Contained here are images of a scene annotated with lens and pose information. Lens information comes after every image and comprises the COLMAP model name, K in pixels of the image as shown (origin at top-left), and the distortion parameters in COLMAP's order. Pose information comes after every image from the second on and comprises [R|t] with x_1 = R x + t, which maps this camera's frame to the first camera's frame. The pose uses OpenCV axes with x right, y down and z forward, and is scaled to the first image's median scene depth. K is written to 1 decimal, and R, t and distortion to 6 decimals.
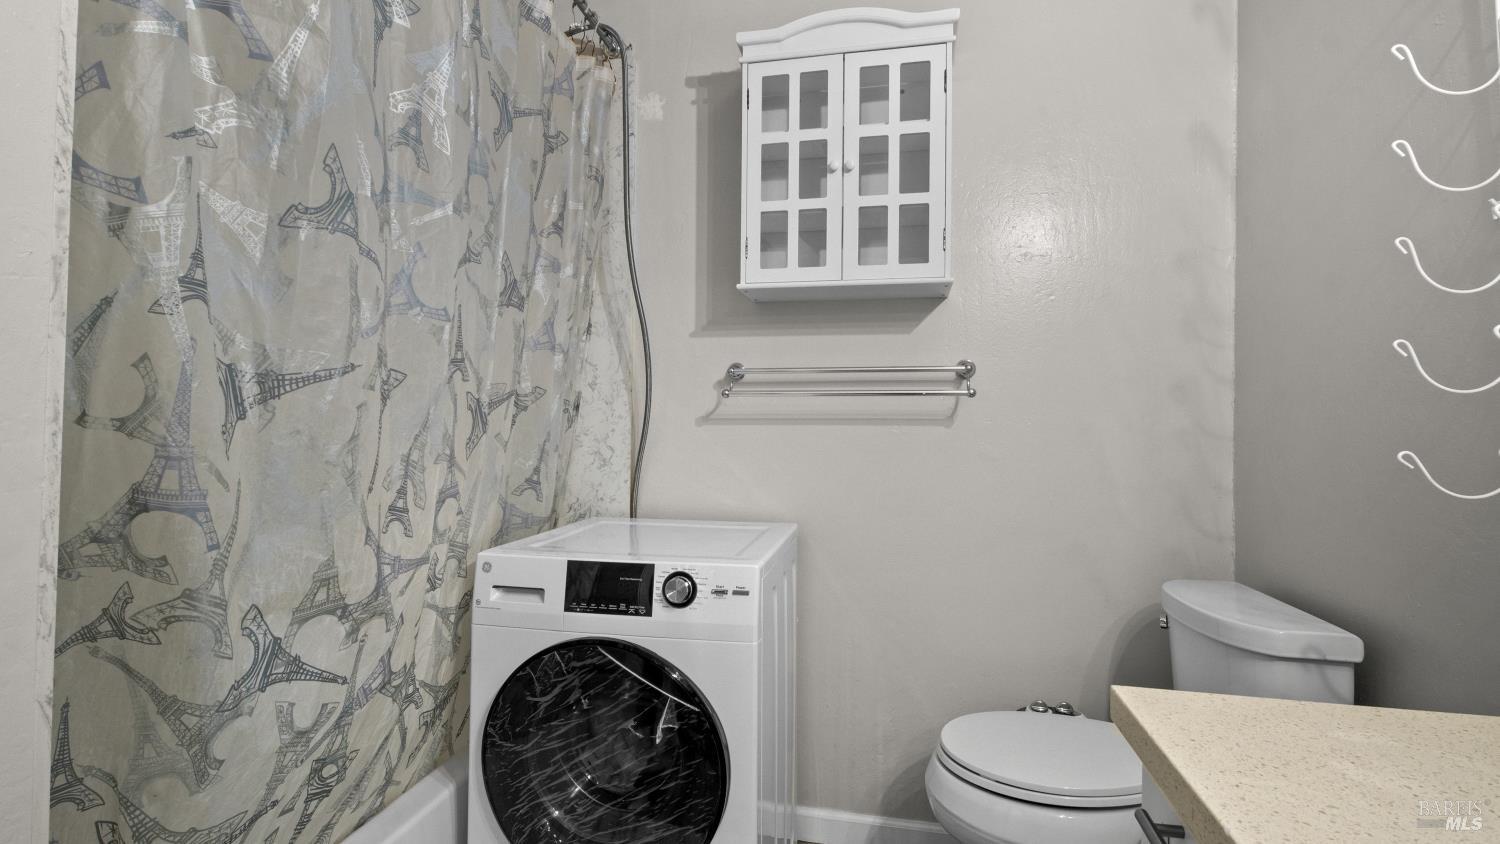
lens RADIAL K [[692.4, 0, 749.2], [0, 692.4, 404.6], [0, 0, 1]] dist [0.007572, -0.000652]
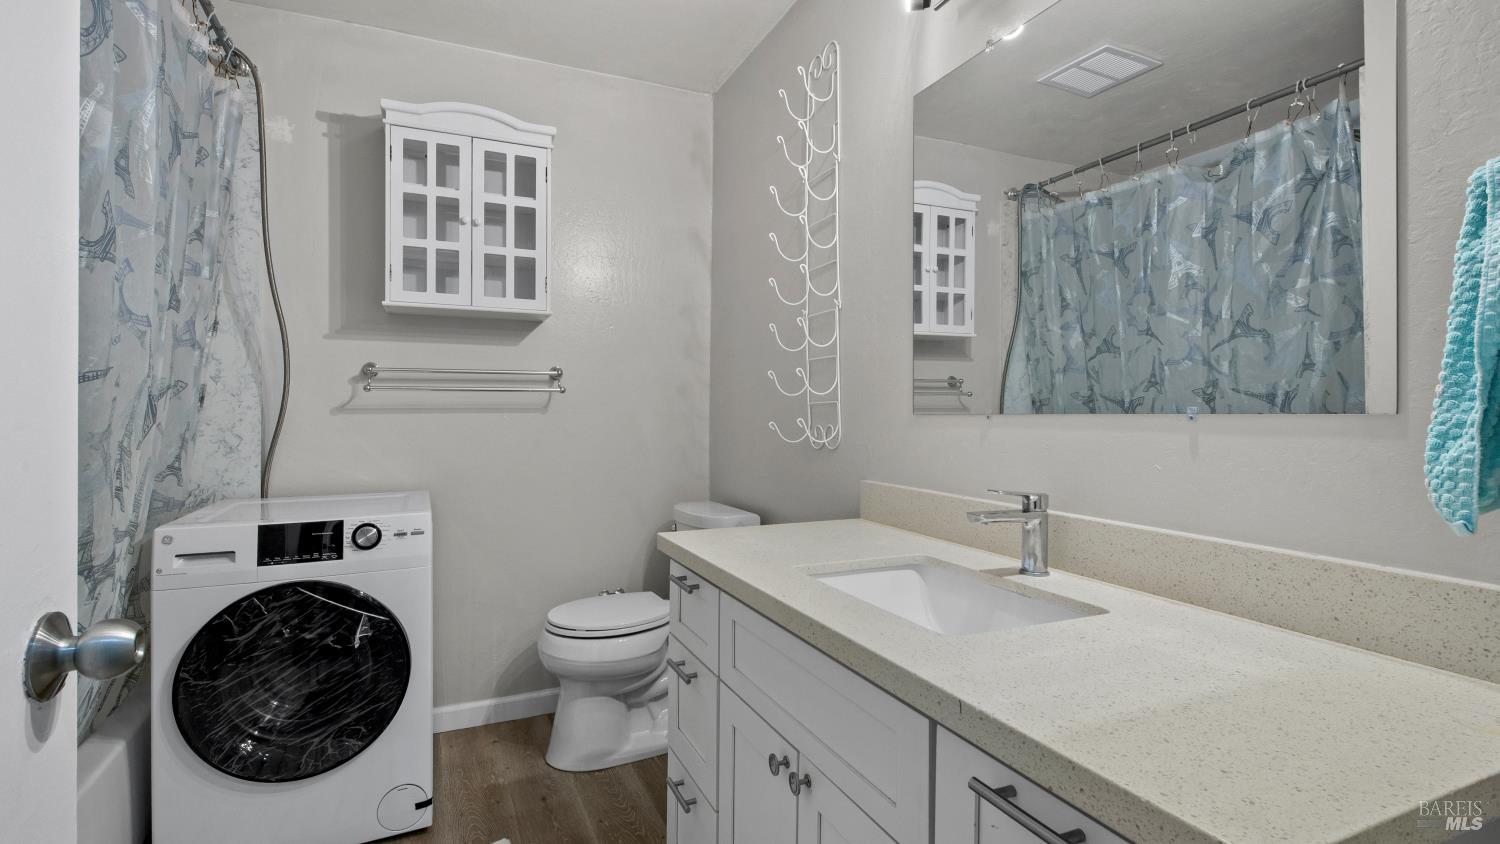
lens RADIAL K [[692.4, 0, 746.5], [0, 692.4, 414.9], [0, 0, 1]] dist [0.007572, -0.000652]
pose [[0.794003, -0.011407, 0.607807, -0.263017], [-0.008297, 0.999527, 0.029597, -0.011291], [-0.607857, -0.028543, 0.793533, -0.403693]]
